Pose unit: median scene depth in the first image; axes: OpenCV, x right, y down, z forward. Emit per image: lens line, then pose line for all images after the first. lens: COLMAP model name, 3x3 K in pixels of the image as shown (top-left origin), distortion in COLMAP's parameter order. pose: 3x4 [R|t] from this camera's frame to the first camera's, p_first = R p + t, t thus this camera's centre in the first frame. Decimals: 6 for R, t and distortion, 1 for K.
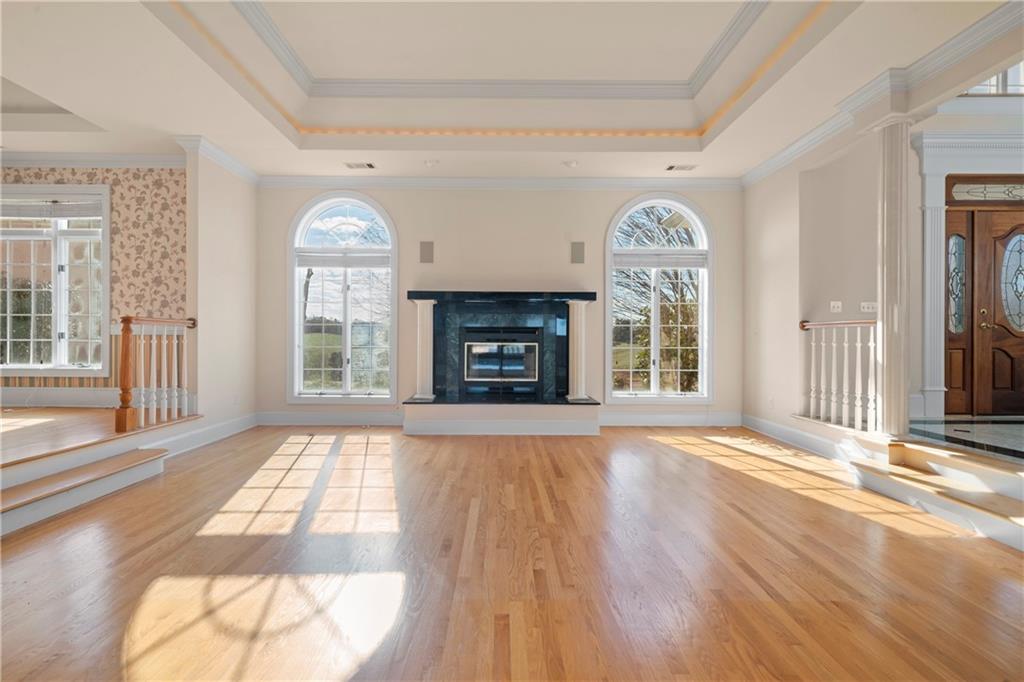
lens RADIAL K [[464.9, 0, 512.0], [0, 464.9, 341.0], [0, 0, 1]] dist [-0.001714, 0.000077]
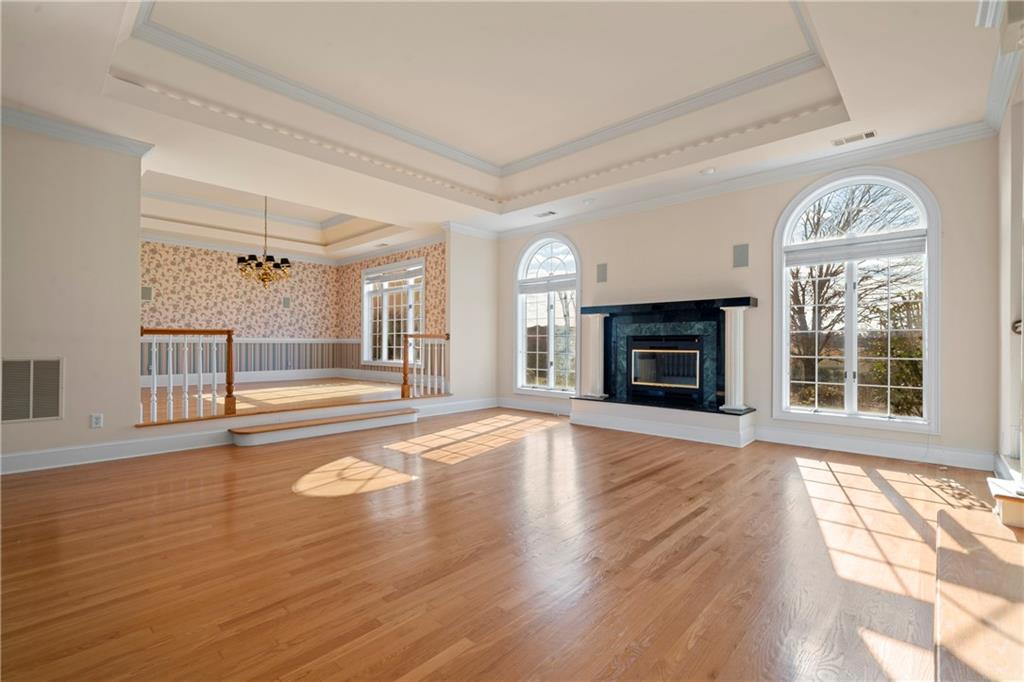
lens RADIAL K [[454.5, 0, 495.0], [0, 454.5, 344.1], [0, 0, 1]] dist [0.000559, 0.000069]
pose [[0.716250, -0.003365, -0.697835, 0.469987], [-0.006494, 0.999913, -0.011486, 0.004897], [0.697813, 0.012758, 0.716166, -0.016419]]
